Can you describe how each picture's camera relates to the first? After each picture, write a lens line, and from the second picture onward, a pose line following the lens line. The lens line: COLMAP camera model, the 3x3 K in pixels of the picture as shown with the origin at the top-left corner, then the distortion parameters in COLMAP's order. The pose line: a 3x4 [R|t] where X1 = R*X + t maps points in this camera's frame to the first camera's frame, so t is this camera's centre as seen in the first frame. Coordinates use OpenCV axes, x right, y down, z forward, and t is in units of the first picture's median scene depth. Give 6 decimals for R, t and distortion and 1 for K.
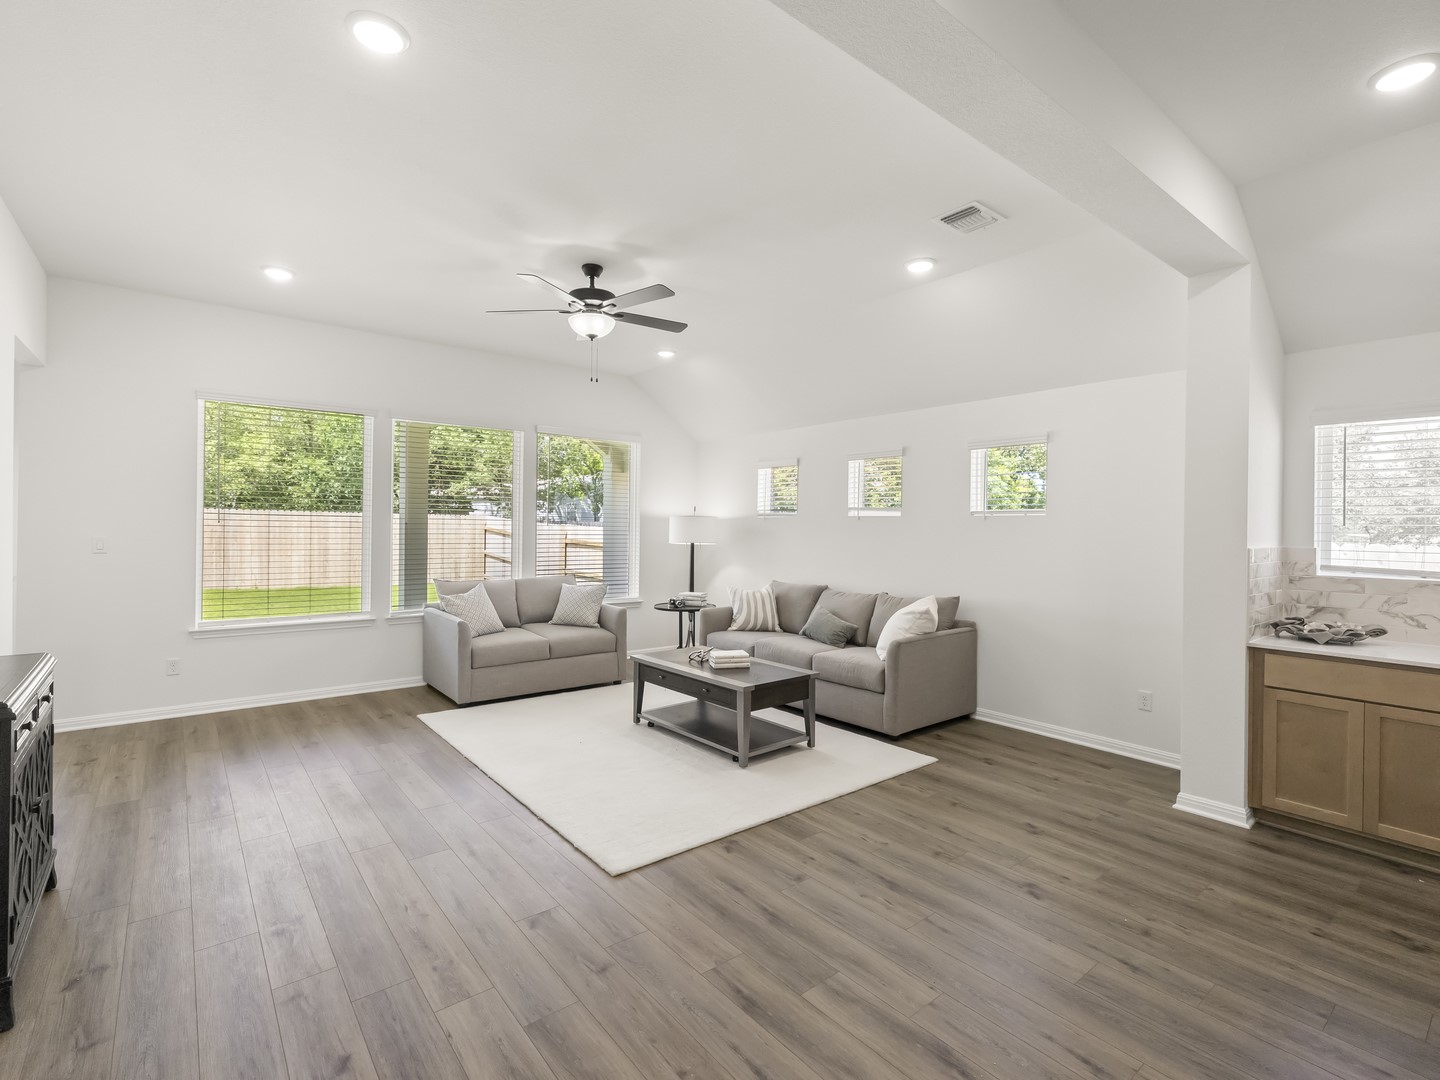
lens RADIAL K [[677.5, 0, 717.7], [0, 677.5, 535.3], [0, 0, 1]] dist [-0.003125, 0.001629]
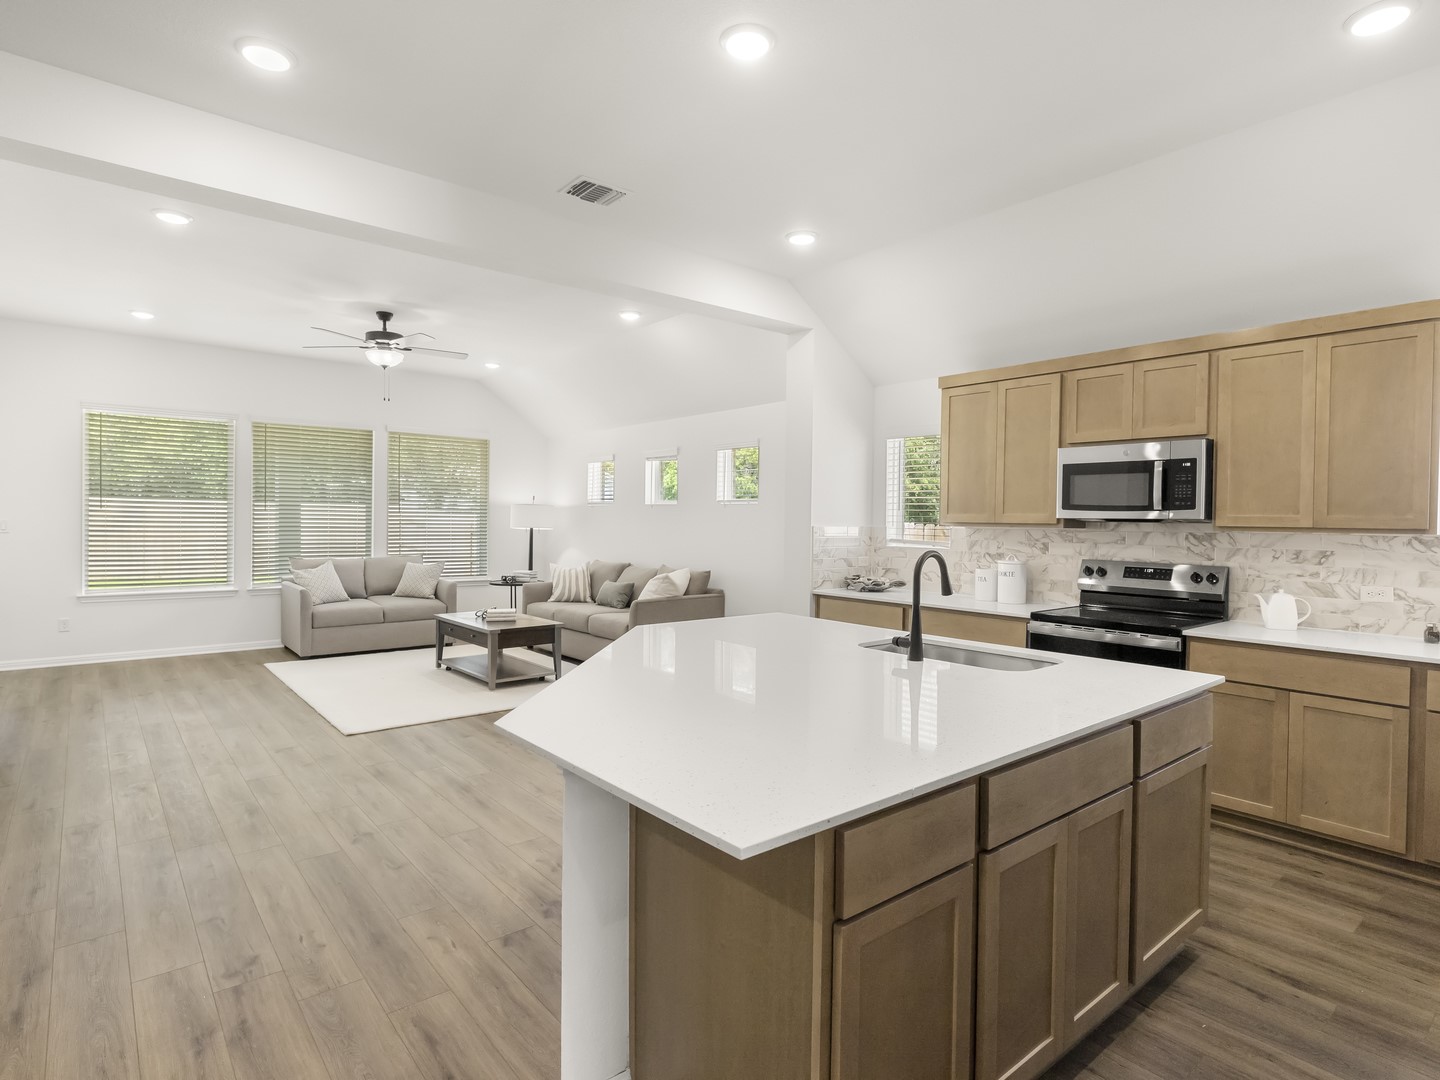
lens RADIAL K [[768.9, 0, 724.1], [0, 768.9, 533.3], [0, 0, 1]] dist [-0.004415, 0.001721]
pose [[0.999785, 0.001363, 0.020686, 0.353926], [-0.001488, 0.999980, 0.006065, 0.016138], [-0.020678, -0.006095, 0.999768, -0.404157]]
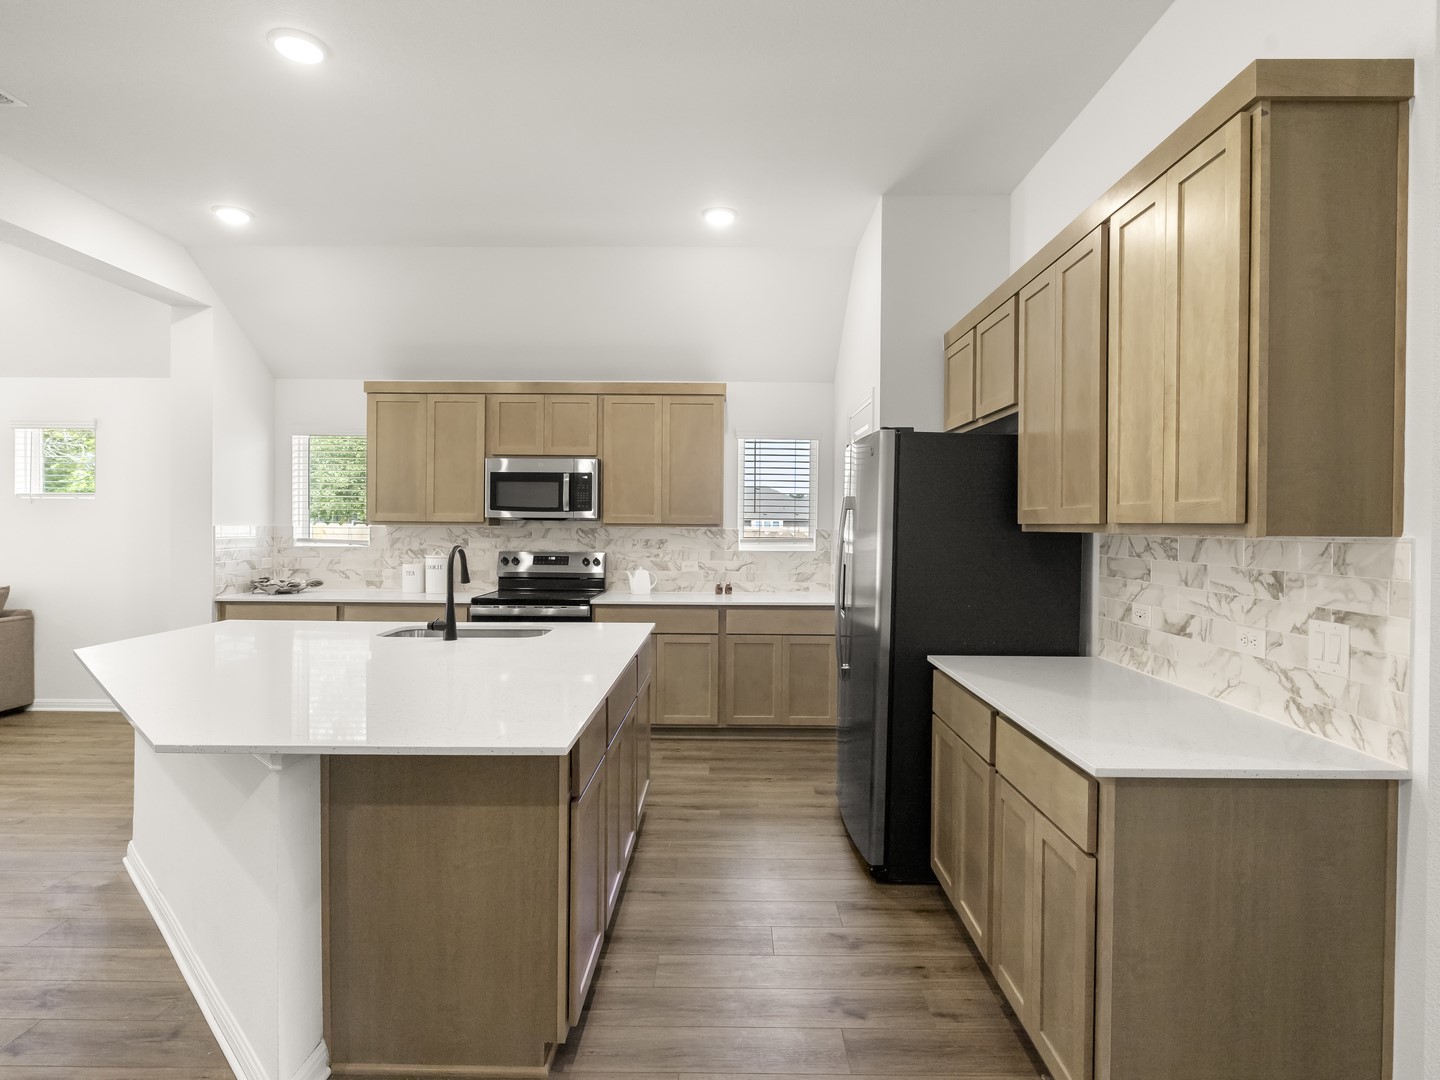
lens RADIAL K [[768.9, 0, 720.3], [0, 768.9, 532.6], [0, 0, 1]] dist [-0.004415, 0.001721]
pose [[0.637207, -0.016290, 0.770520, 0.168335], [0.009273, 0.999866, 0.013470, 0.013544], [-0.770637, -0.001438, 0.637273, -0.438778]]
